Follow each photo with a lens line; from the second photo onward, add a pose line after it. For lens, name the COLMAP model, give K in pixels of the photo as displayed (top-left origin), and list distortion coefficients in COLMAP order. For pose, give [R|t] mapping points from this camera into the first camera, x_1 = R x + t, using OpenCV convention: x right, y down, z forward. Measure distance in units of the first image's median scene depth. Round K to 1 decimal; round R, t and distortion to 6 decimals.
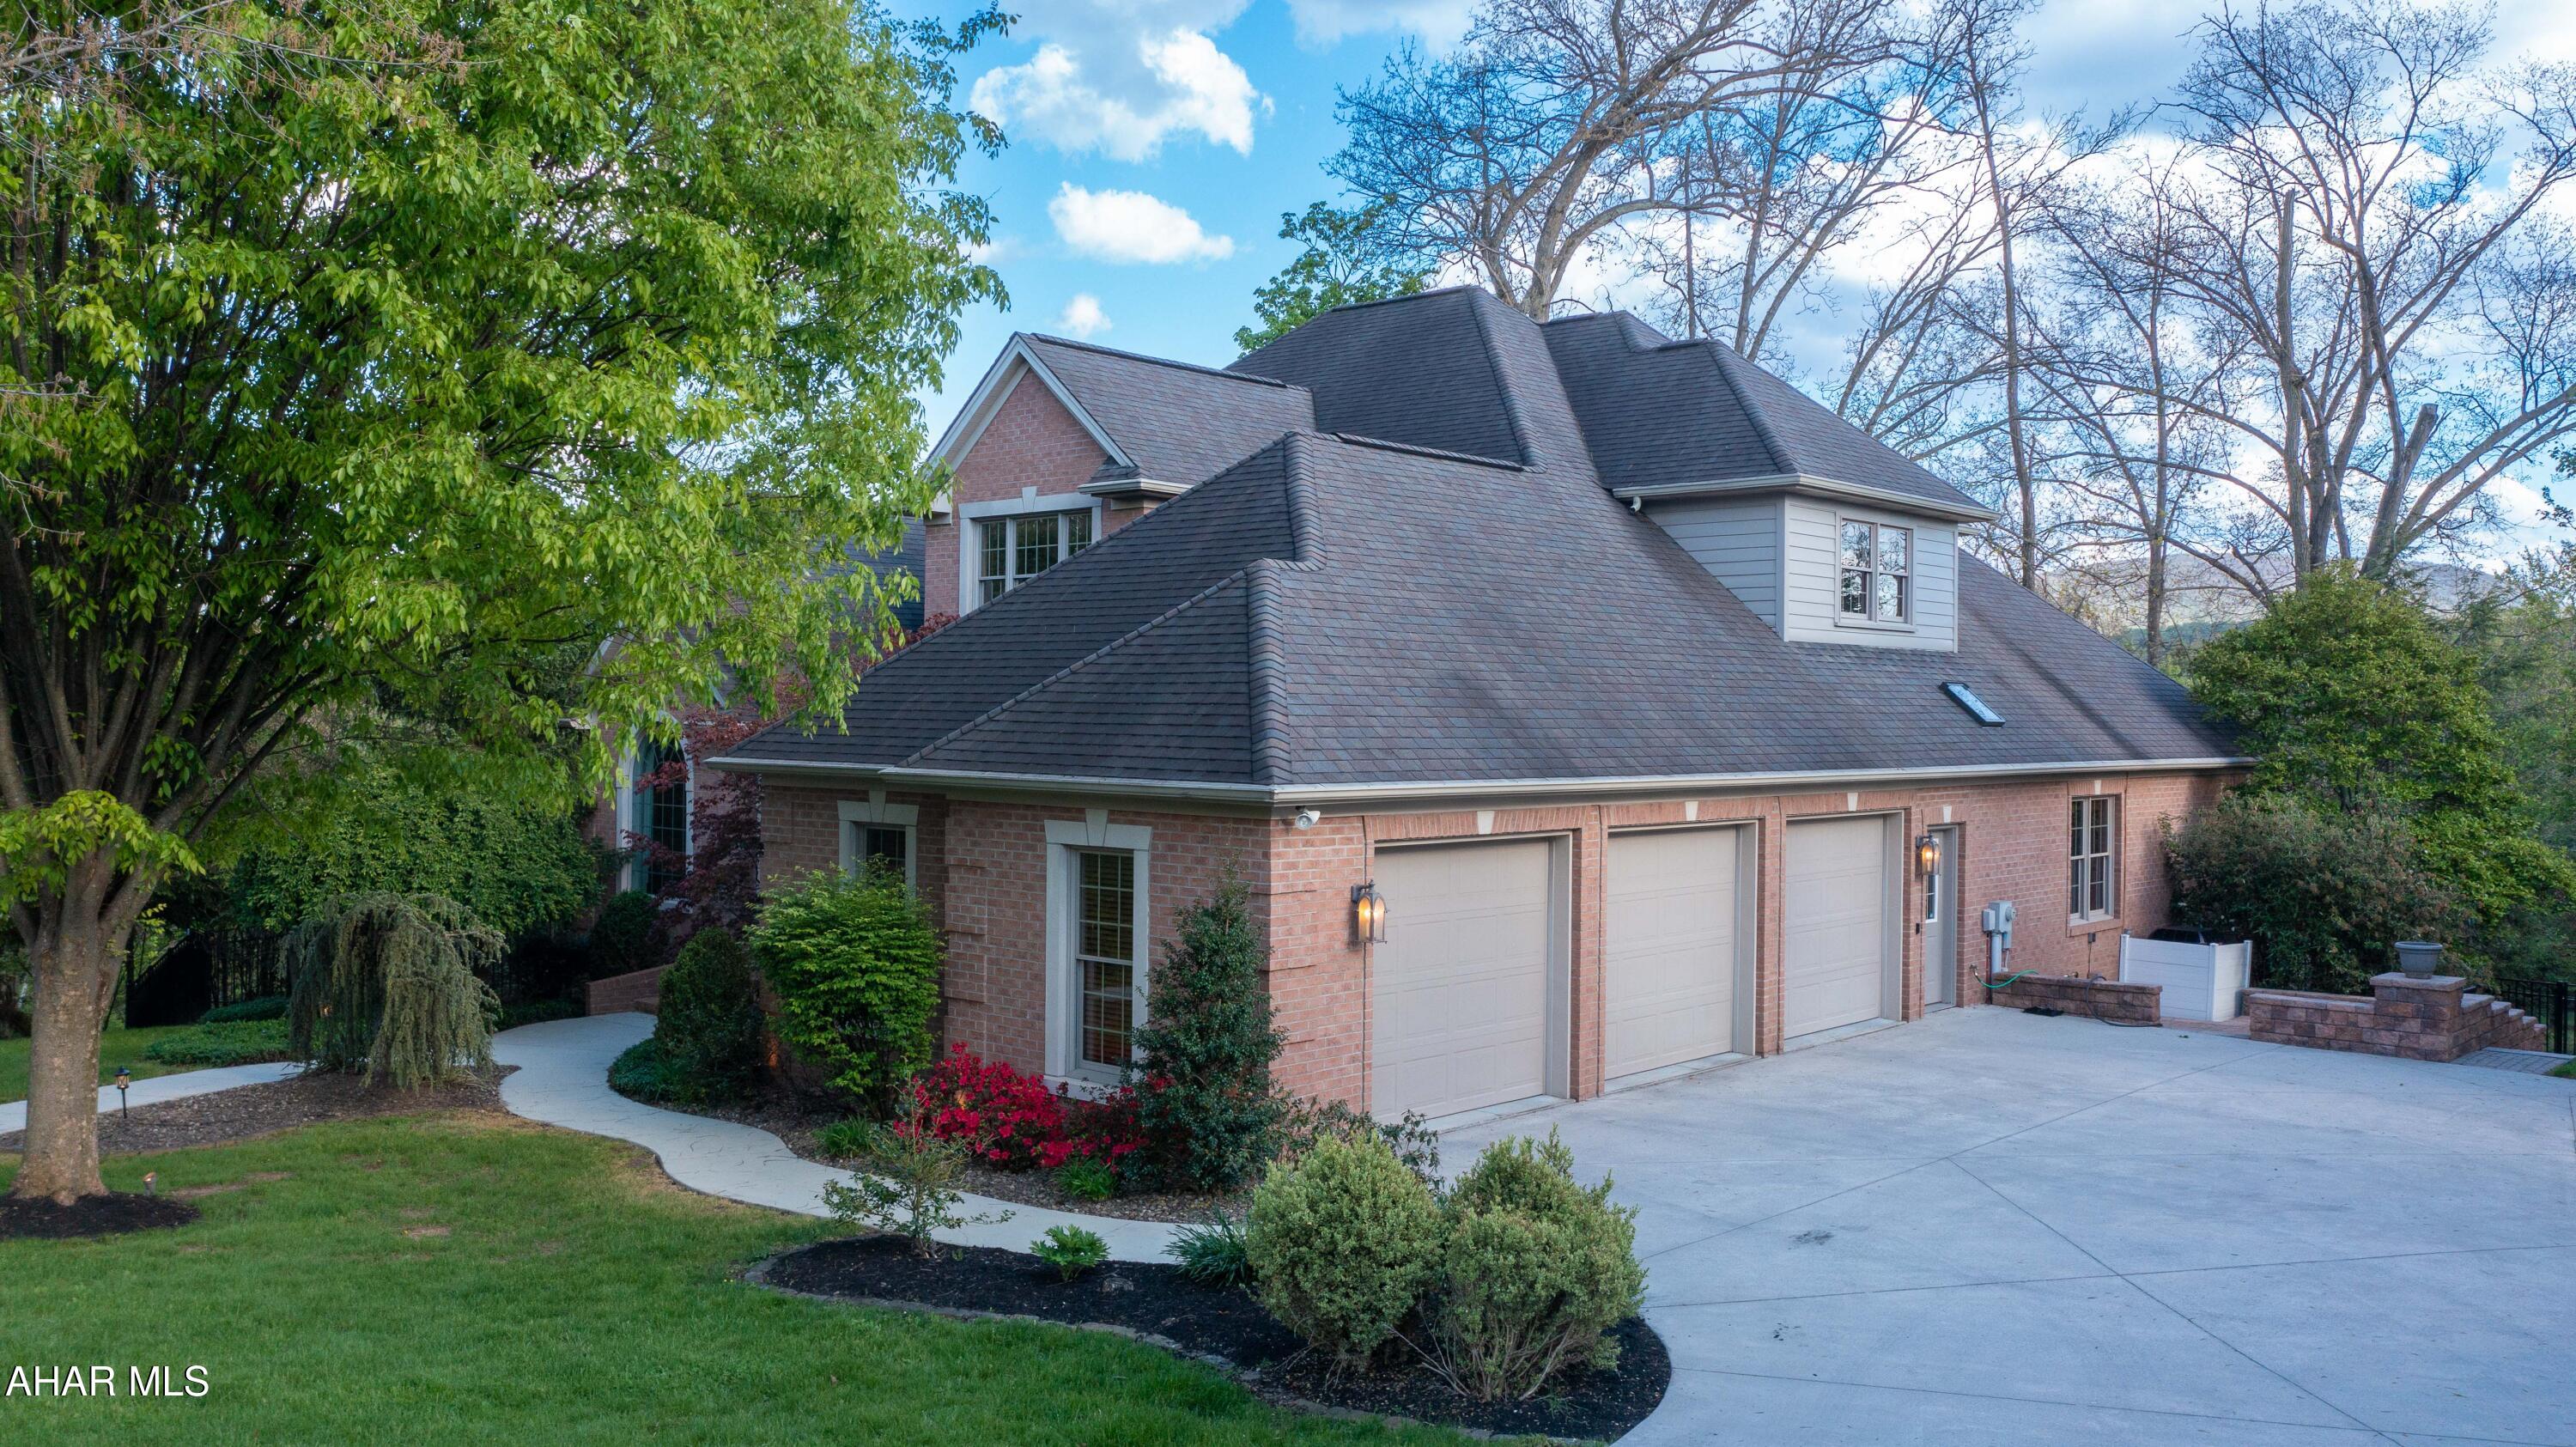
lens RADIAL K [[2051.7, 0, 1288.0], [0, 2051.7, 723.5], [0, 0, 1]] dist [0.001661, -0.007088]
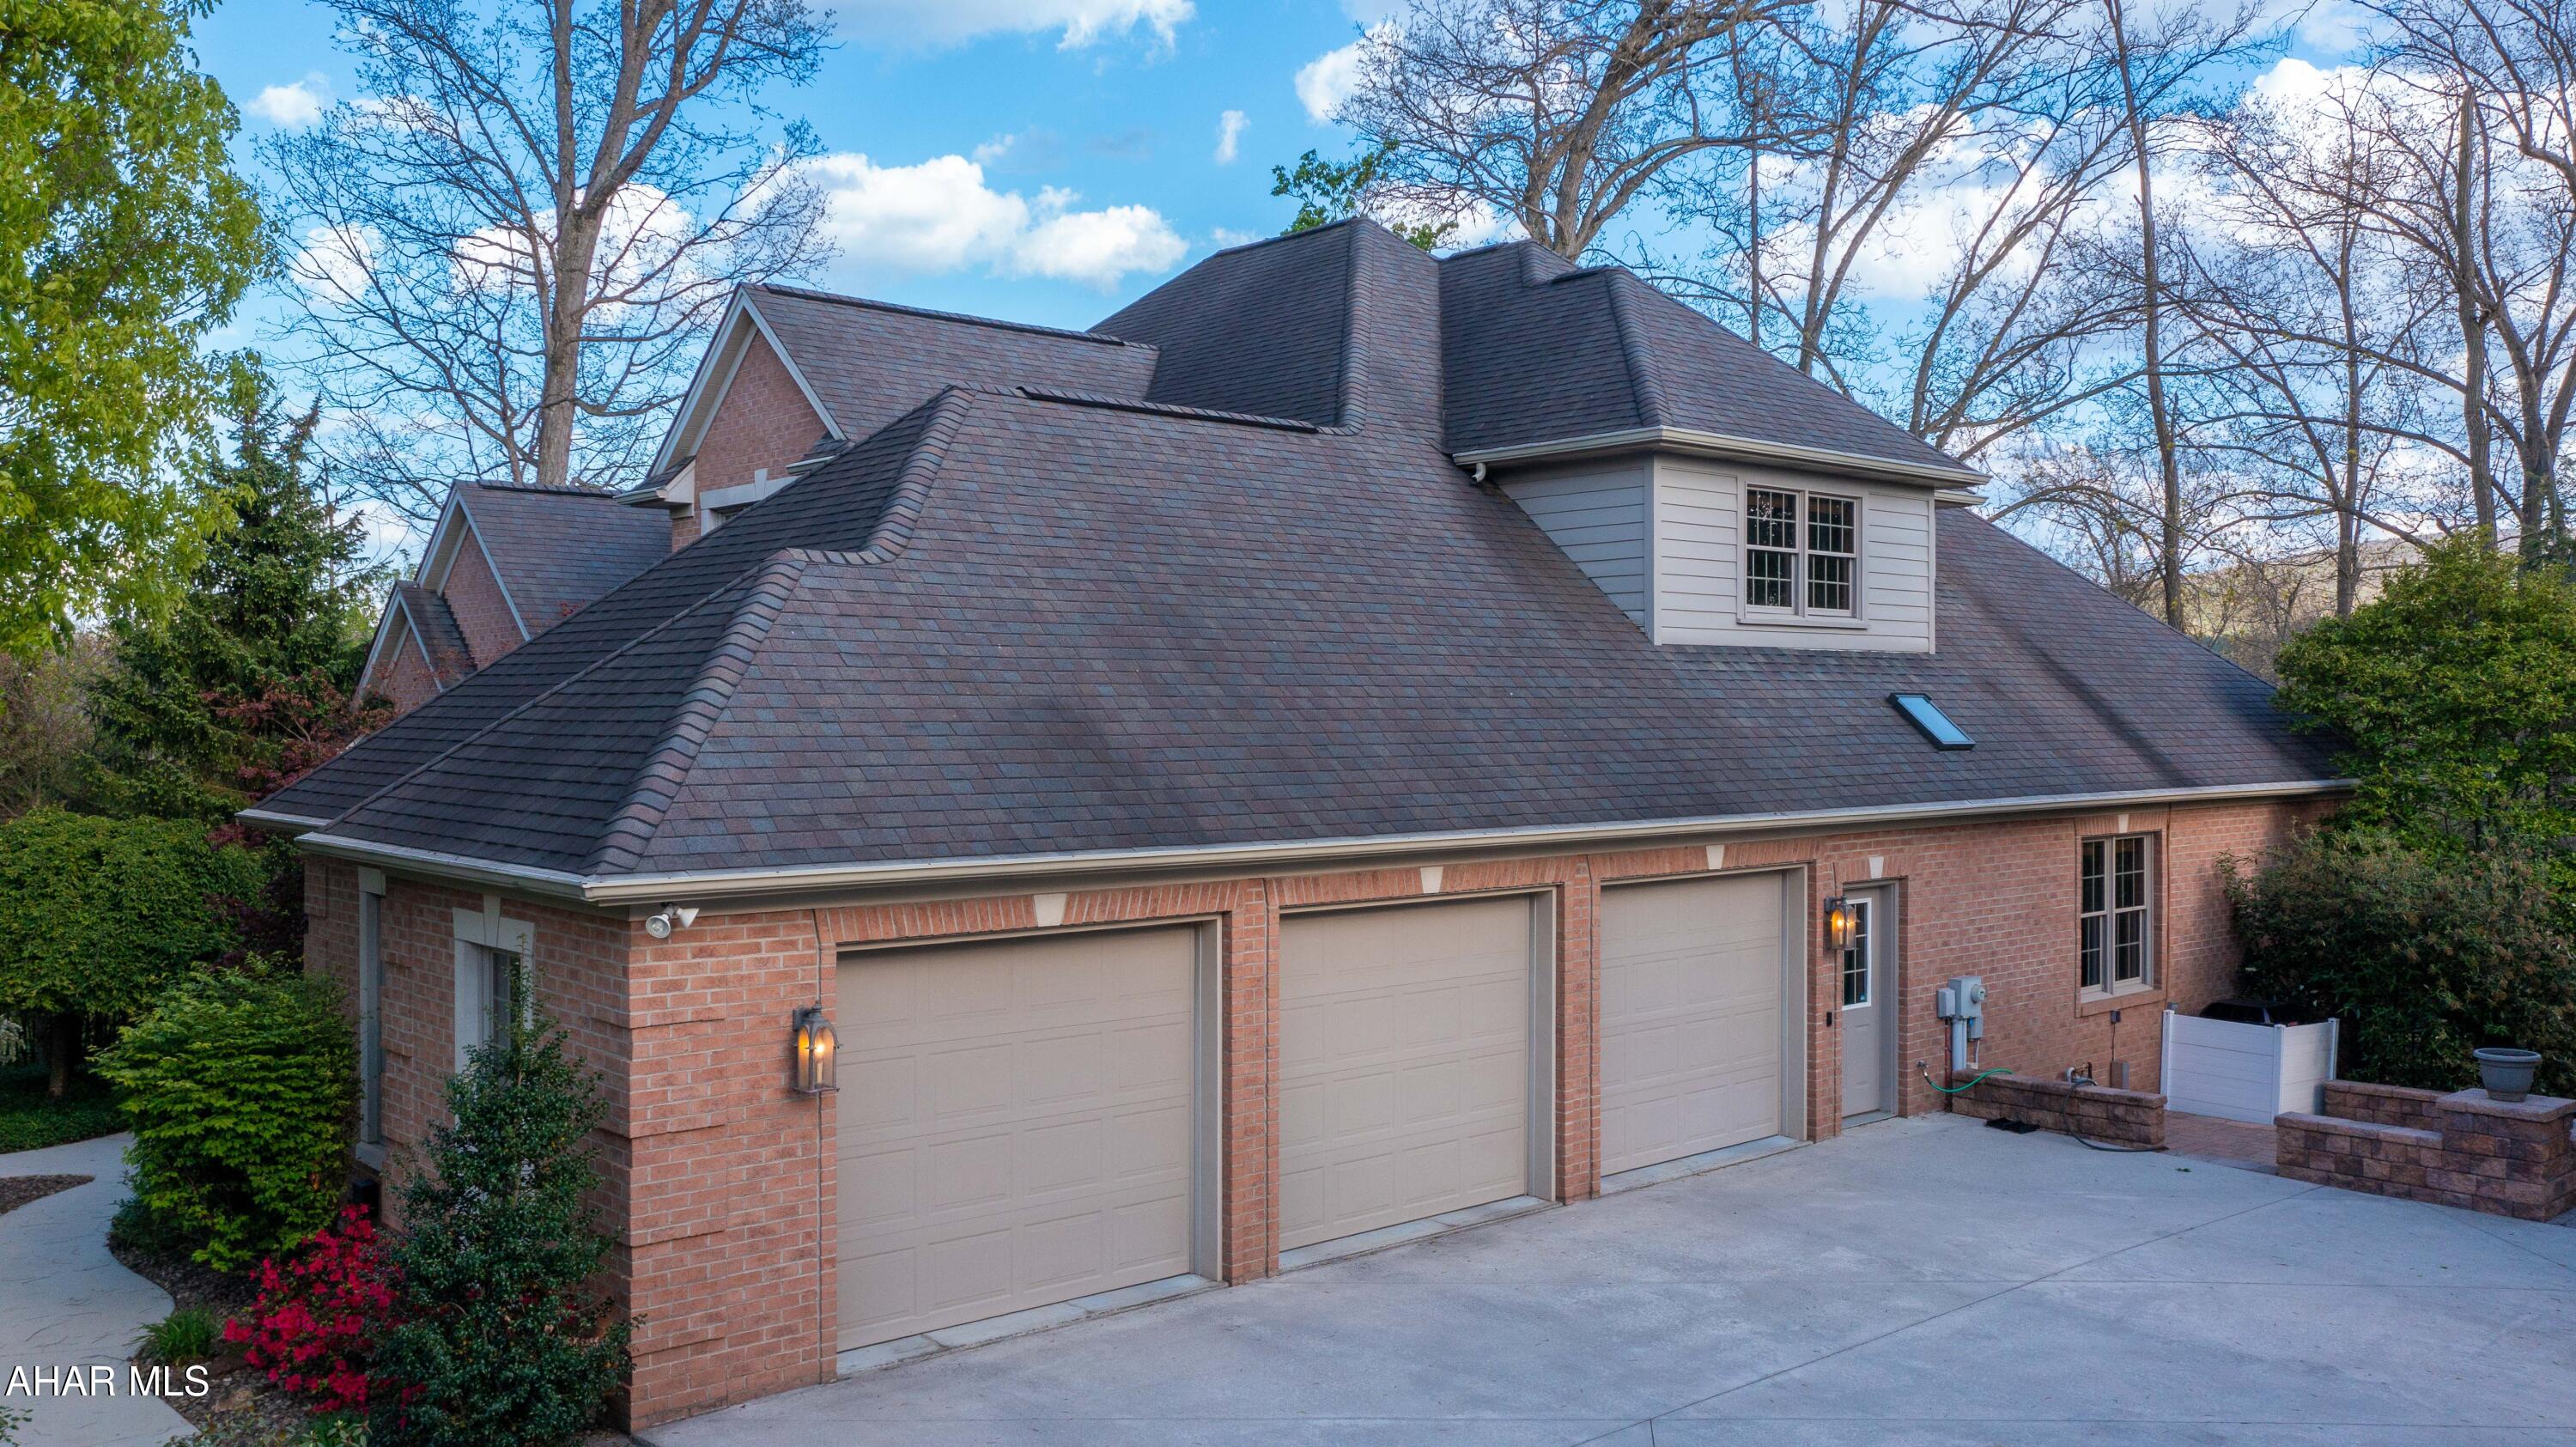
lens RADIAL K [[2038.2, 0, 1288.0], [0, 2038.2, 723.5], [0, 0, 1]] dist [-0.008935, 0.000571]
pose [[0.993011, -0.010637, -0.117538, 0.190057], [0.010743, 0.999942, 0.000261, -0.011757], [0.117529, -0.001522, 0.993068, 0.216827]]
